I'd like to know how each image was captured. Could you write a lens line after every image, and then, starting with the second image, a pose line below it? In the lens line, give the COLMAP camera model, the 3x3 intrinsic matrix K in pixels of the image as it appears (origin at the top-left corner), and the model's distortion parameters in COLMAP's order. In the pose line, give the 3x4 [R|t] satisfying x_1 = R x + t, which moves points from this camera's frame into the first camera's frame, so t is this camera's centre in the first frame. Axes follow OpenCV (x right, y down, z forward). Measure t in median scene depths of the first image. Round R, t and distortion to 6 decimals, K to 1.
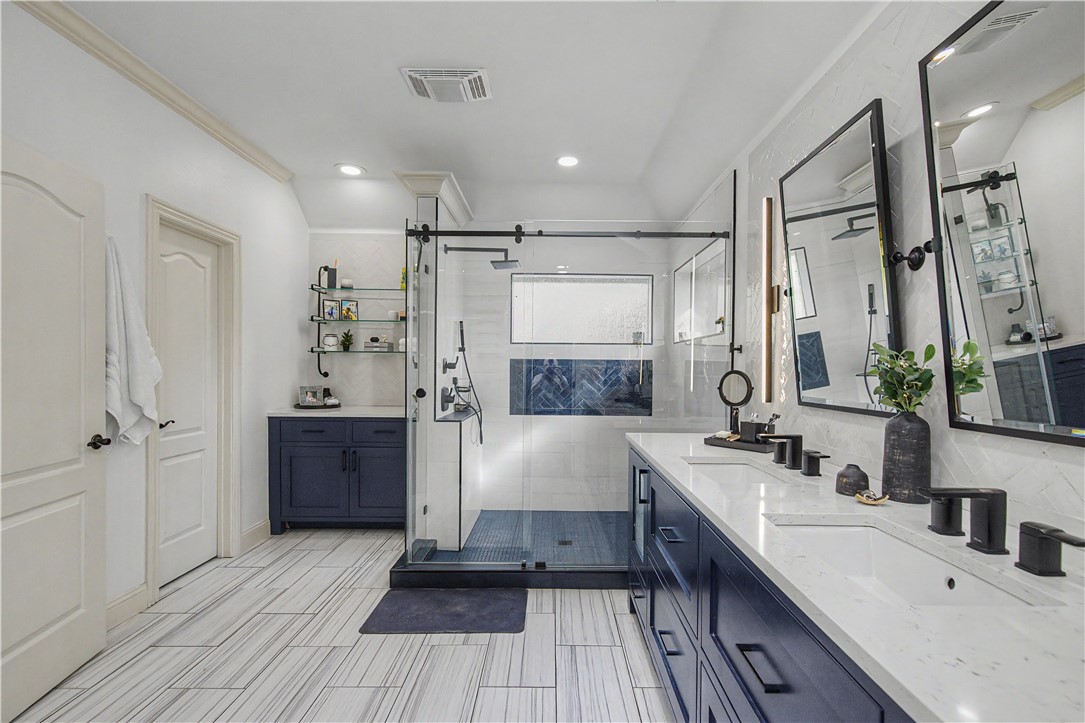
lens RADIAL K [[494.2, 0, 568.0], [0, 494.2, 375.4], [0, 0, 1]] dist [-0.003652, 0.001764]
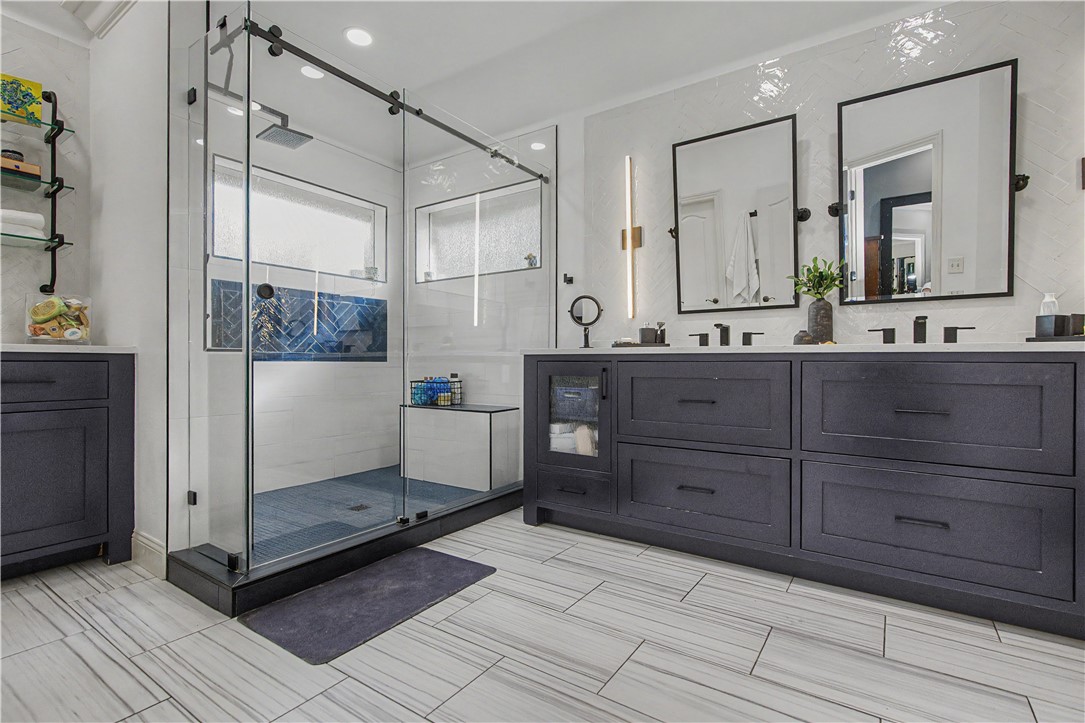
lens RADIAL K [[494.2, 0, 551.8], [0, 494.2, 360.2], [0, 0, 1]] dist [-0.003652, 0.001764]
pose [[0.580893, -0.007393, 0.813947, -0.622894], [0.012903, 0.999917, -0.000126, 0.133231], [-0.813878, 0.010575, 0.580940, 0.357167]]
